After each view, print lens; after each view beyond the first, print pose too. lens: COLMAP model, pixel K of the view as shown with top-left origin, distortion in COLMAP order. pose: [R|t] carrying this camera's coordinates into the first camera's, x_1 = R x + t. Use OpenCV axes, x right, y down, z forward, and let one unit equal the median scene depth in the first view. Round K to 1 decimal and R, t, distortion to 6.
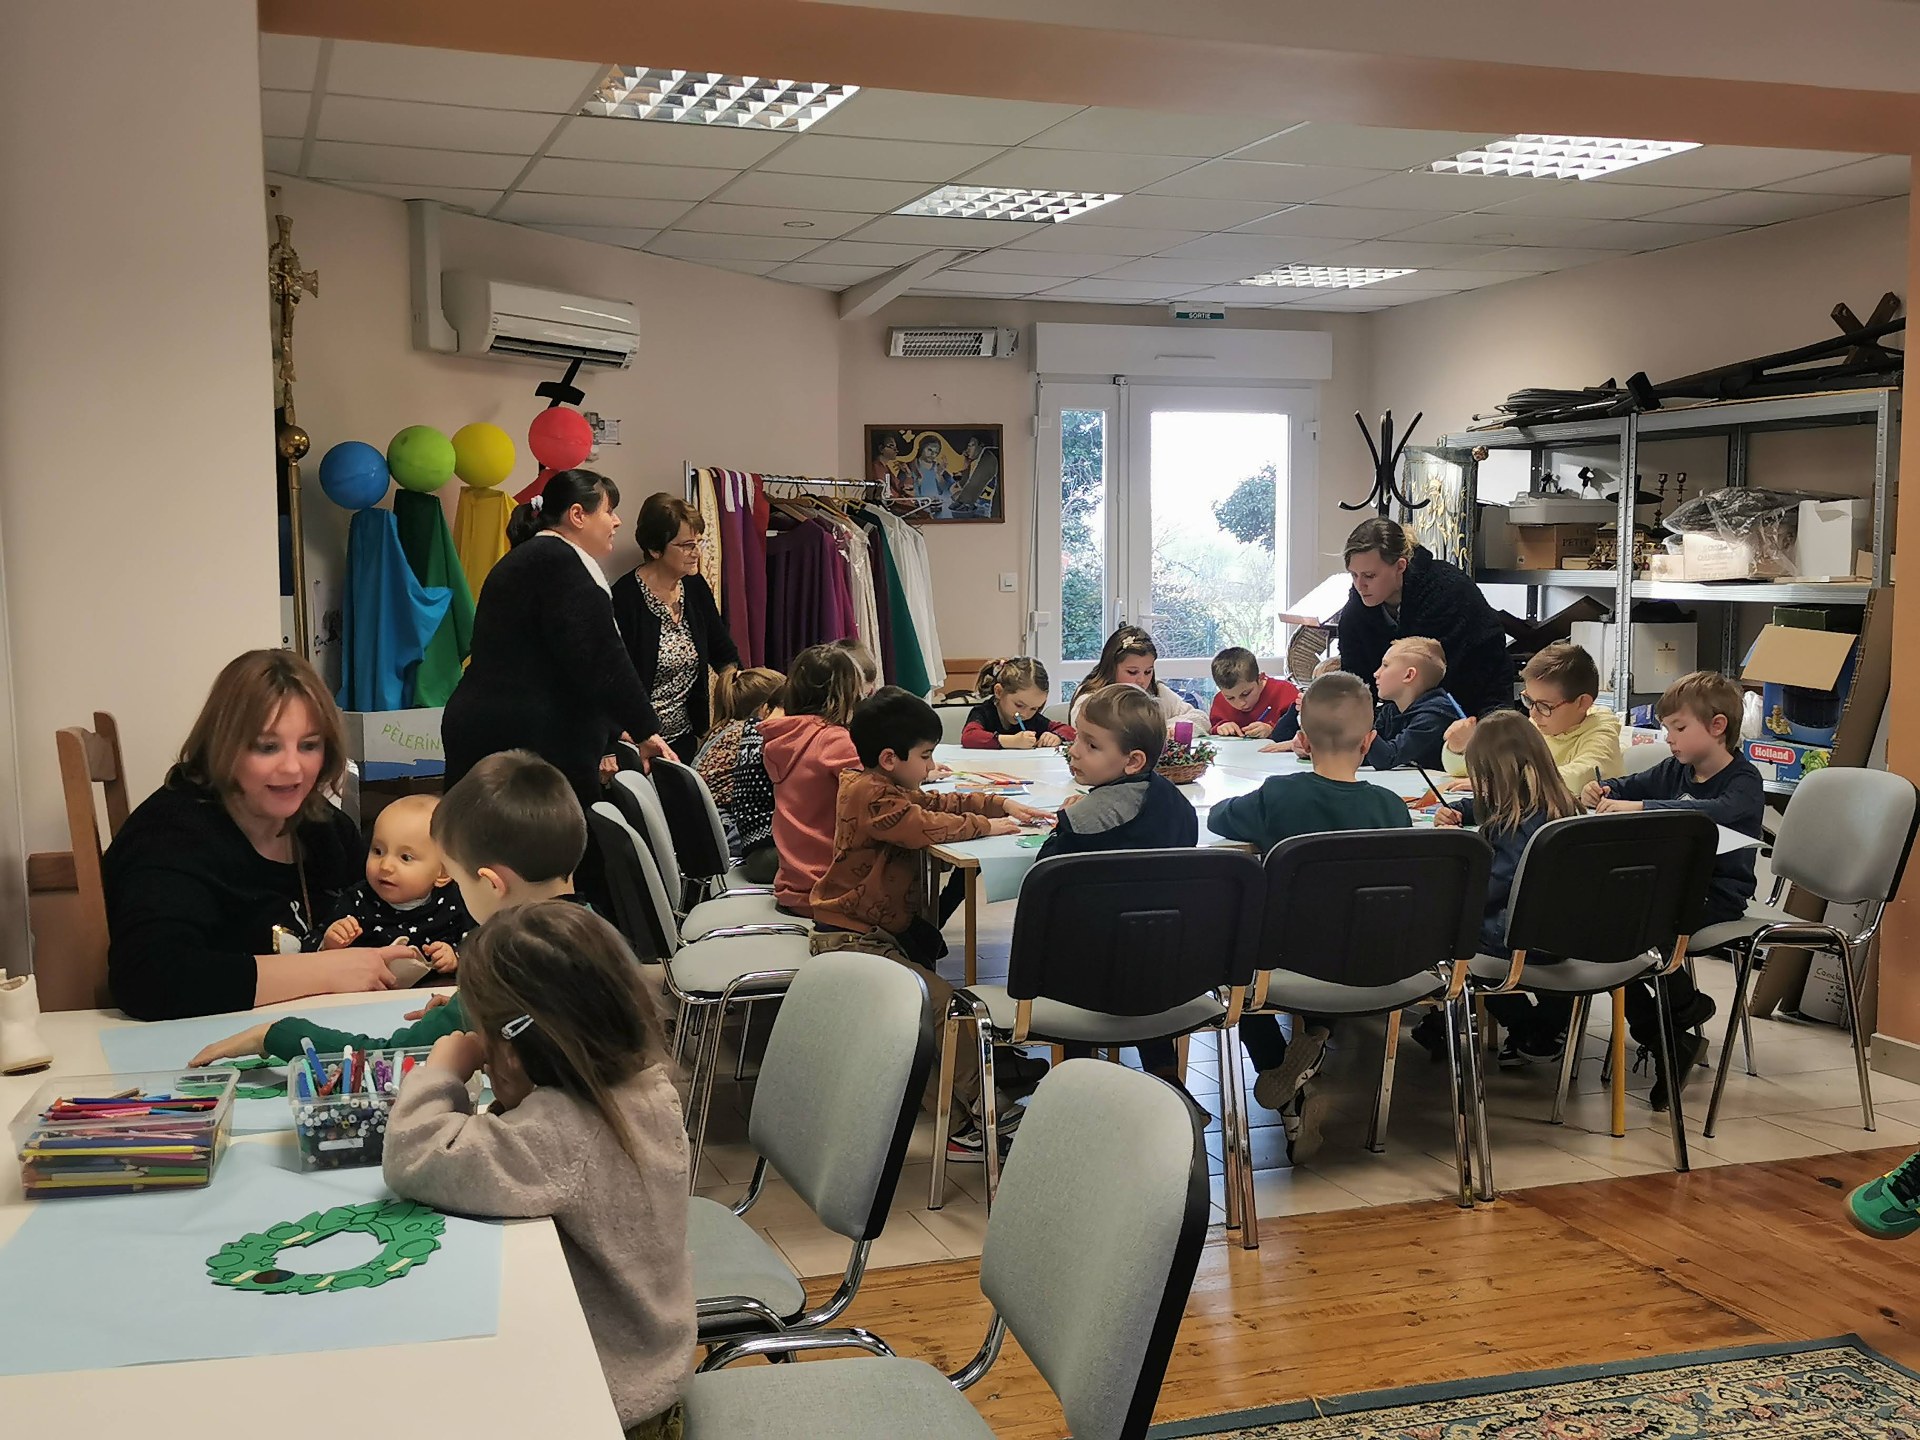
lens RADIAL K [[2075.3, 0, 962.4], [0, 2075.3, 727.7], [0, 0, 1]] dist [0.062142, 0.000000]
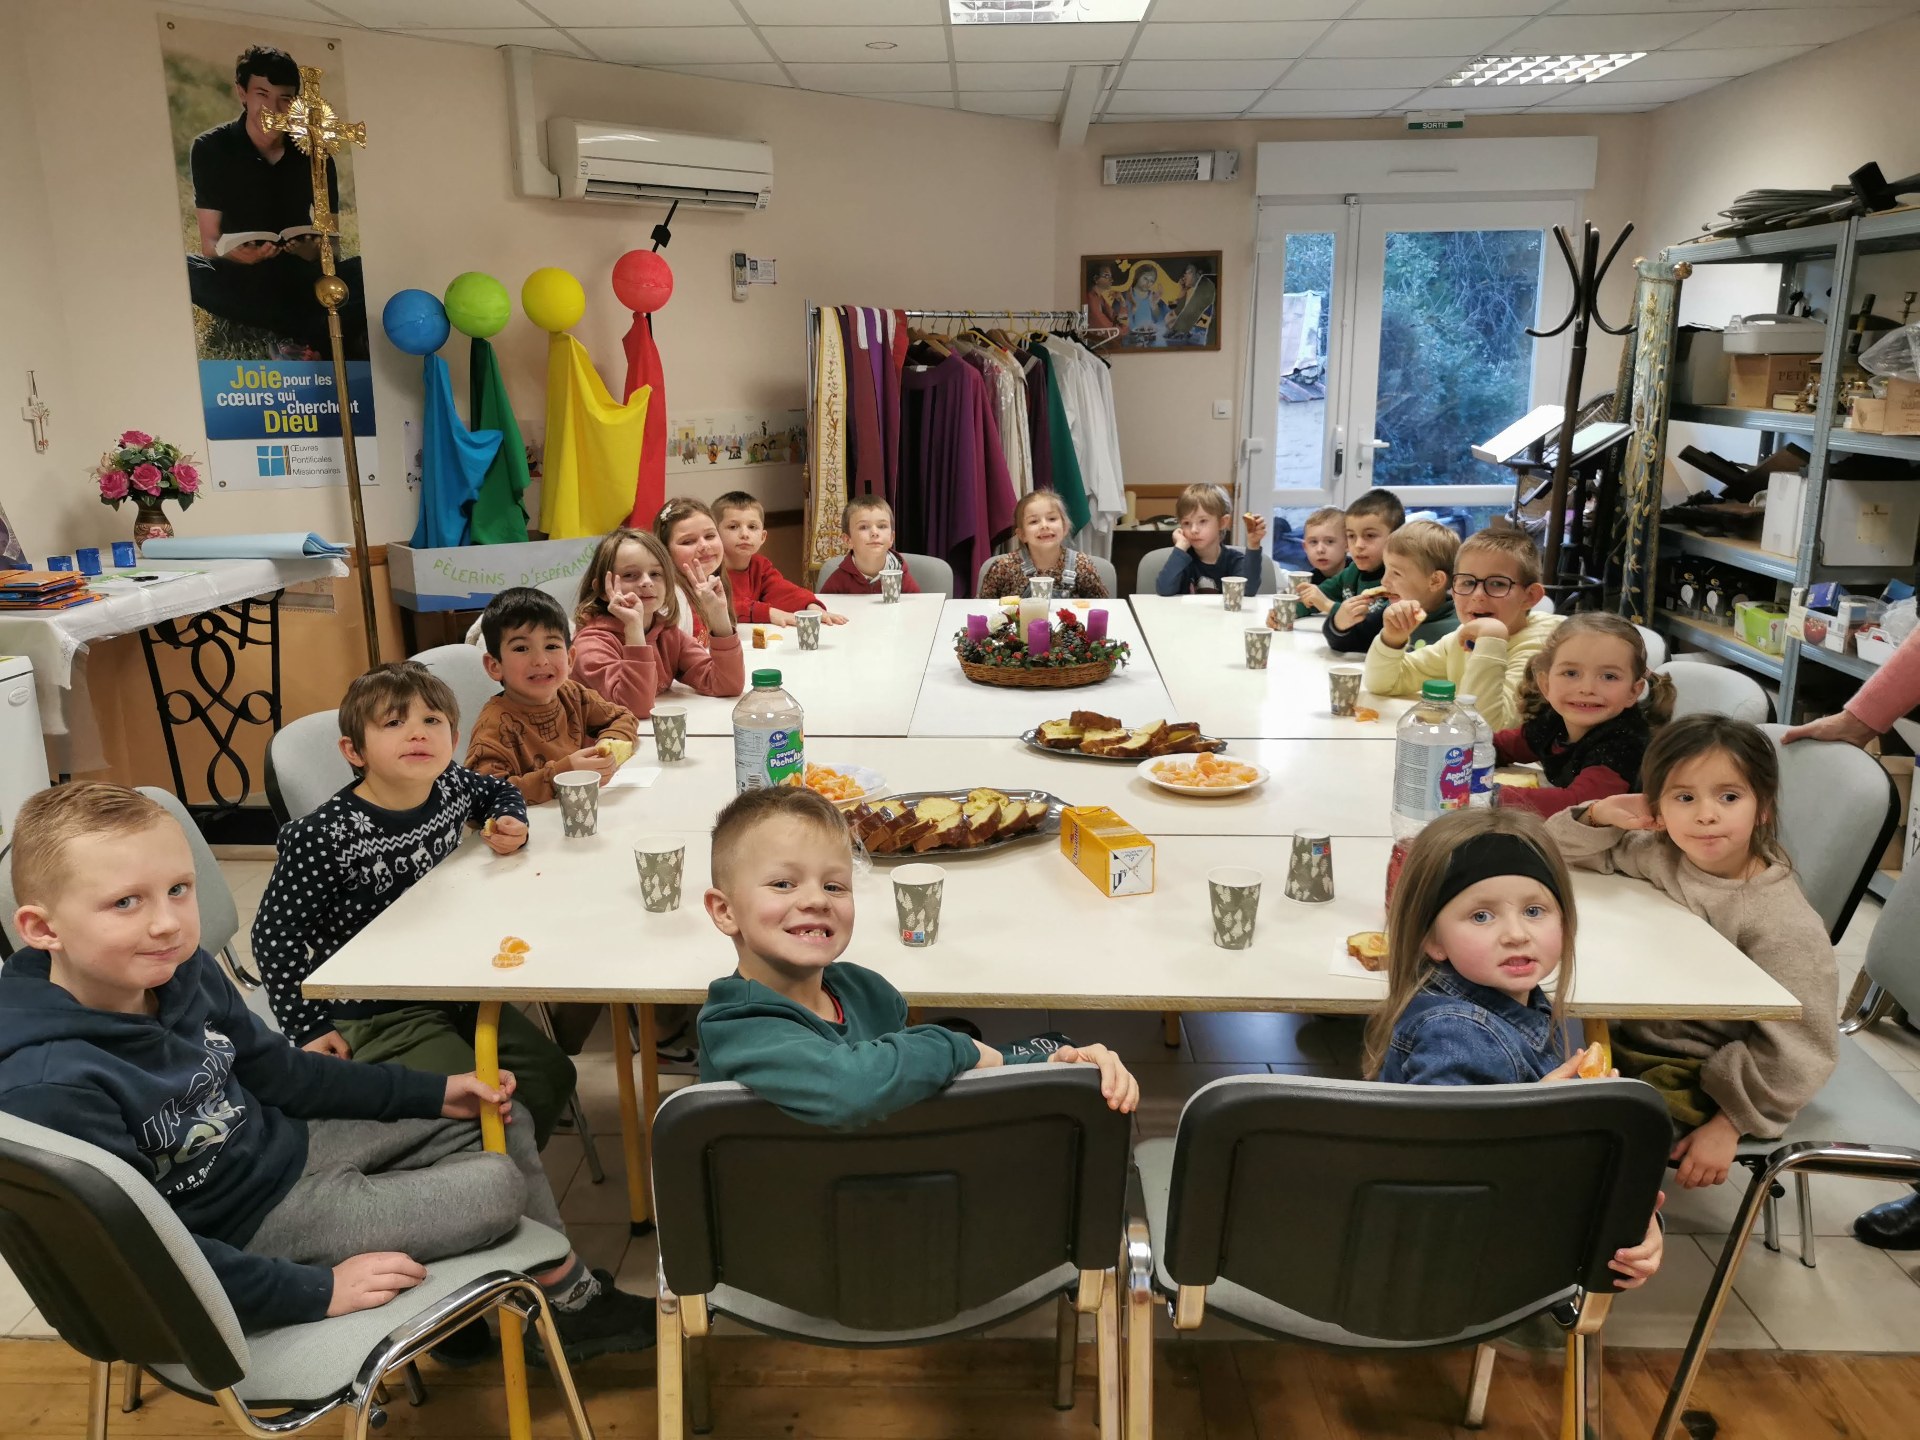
lens RADIAL K [[1474.9, 0, 955.4], [0, 1474.9, 713.3], [0, 0, 1]] dist [0.057671, -0.054676]
pose [[0.934088, 0.080235, -0.347911, 0.189668], [-0.024956, 0.986712, 0.160552, -0.040779], [0.356169, -0.141287, 0.923678, 0.284752]]
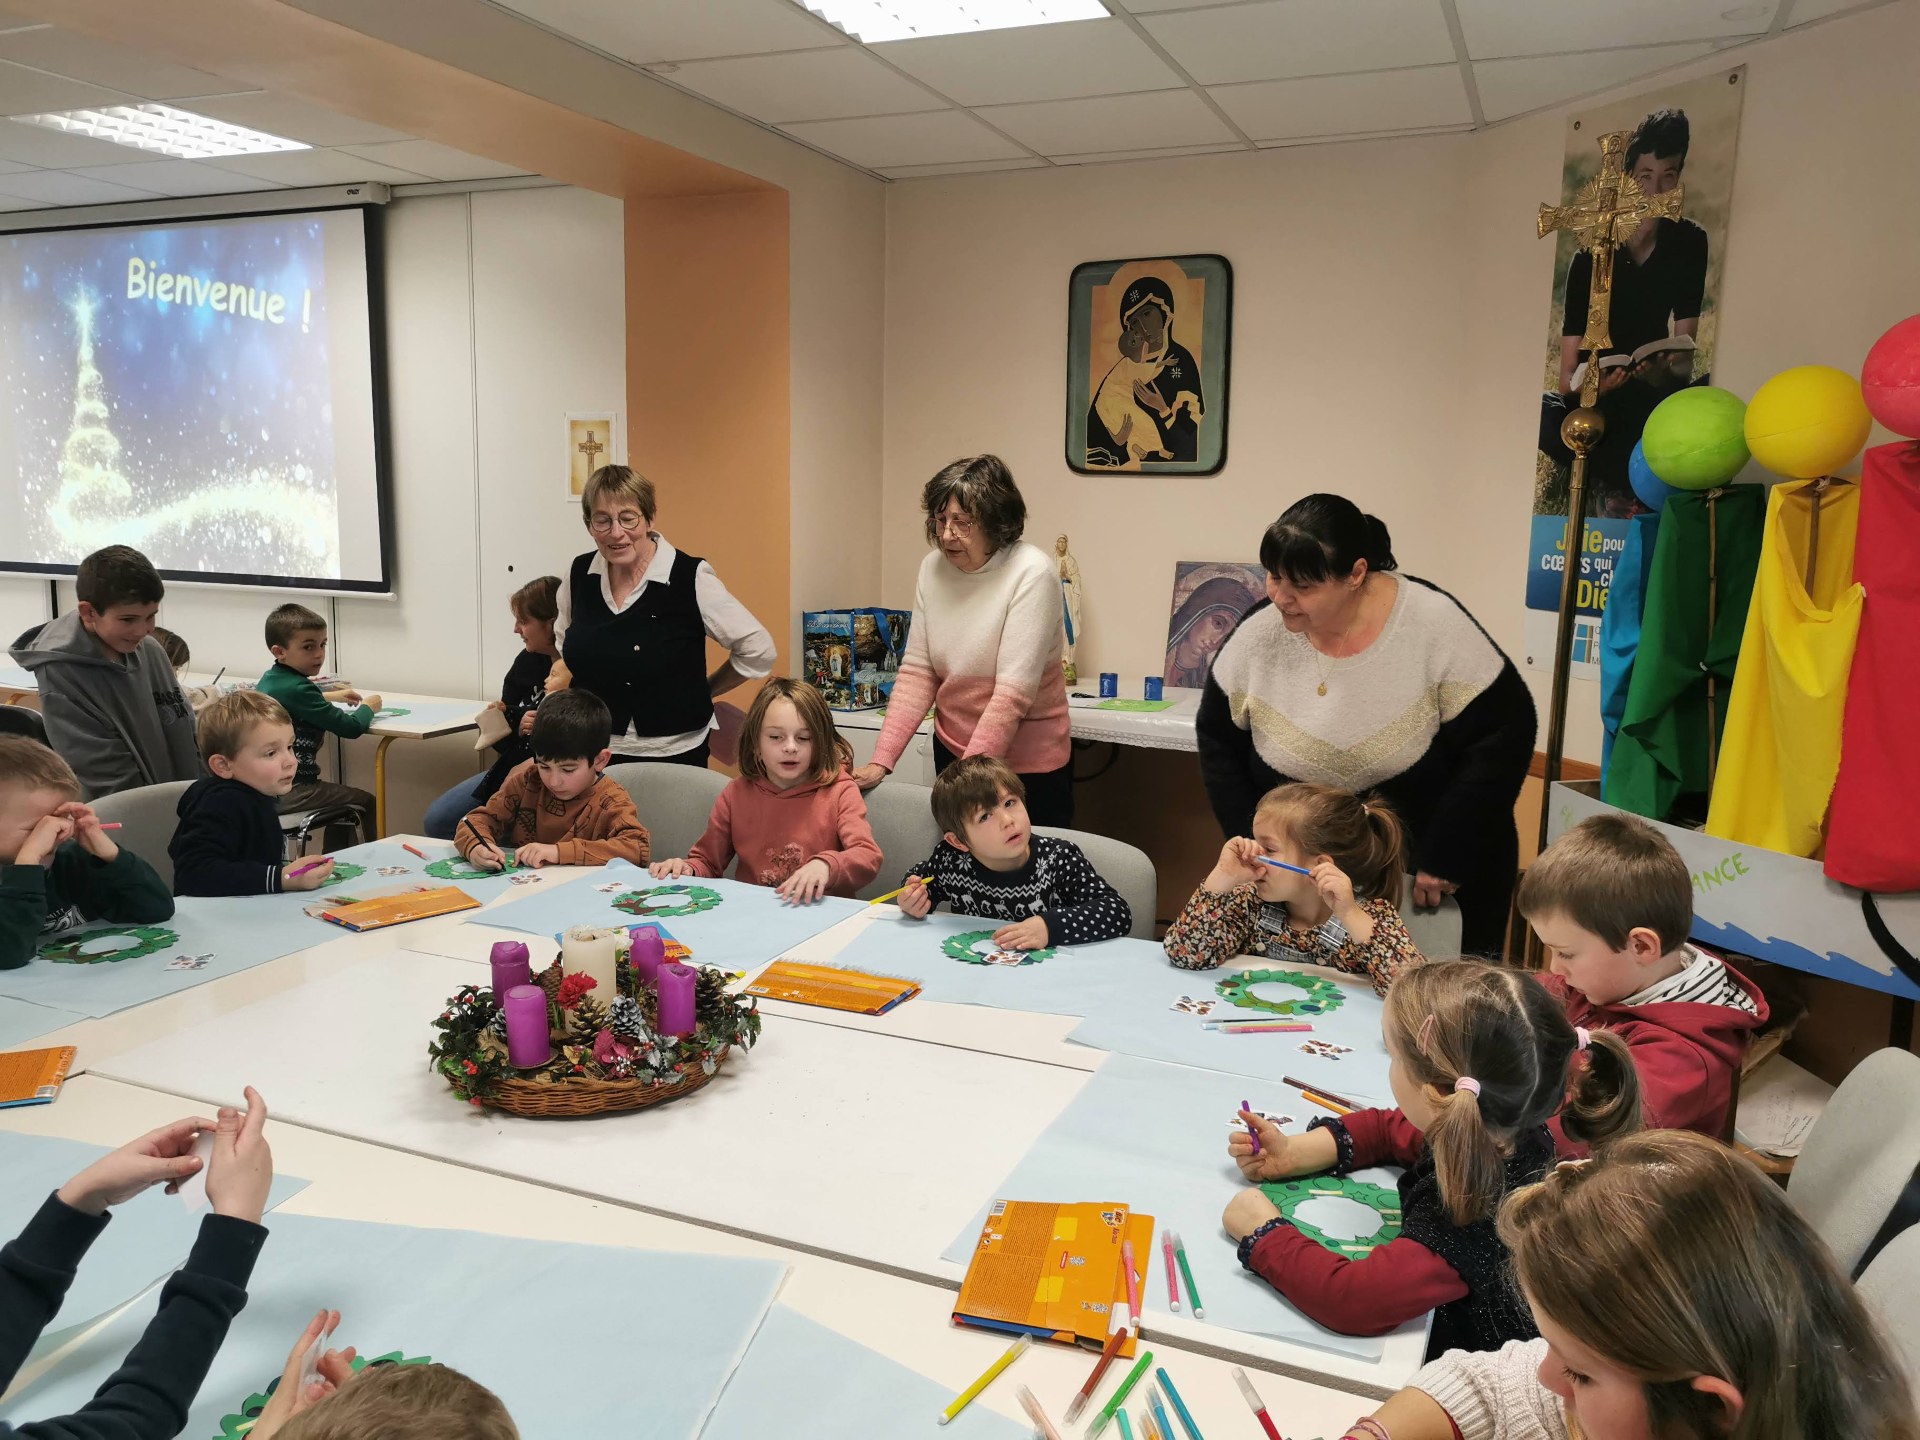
lens RADIAL K [[1474.9, 0, 952.9], [0, 1474.9, 725.7], [0, 0, 1]] dist [0.057671, -0.054676]
pose [[-0.680058, 0.103642, -0.725796, 0.194919], [-0.081748, 0.973065, 0.215548, -0.095724], [0.728586, 0.205918, -0.653268, 0.903170]]
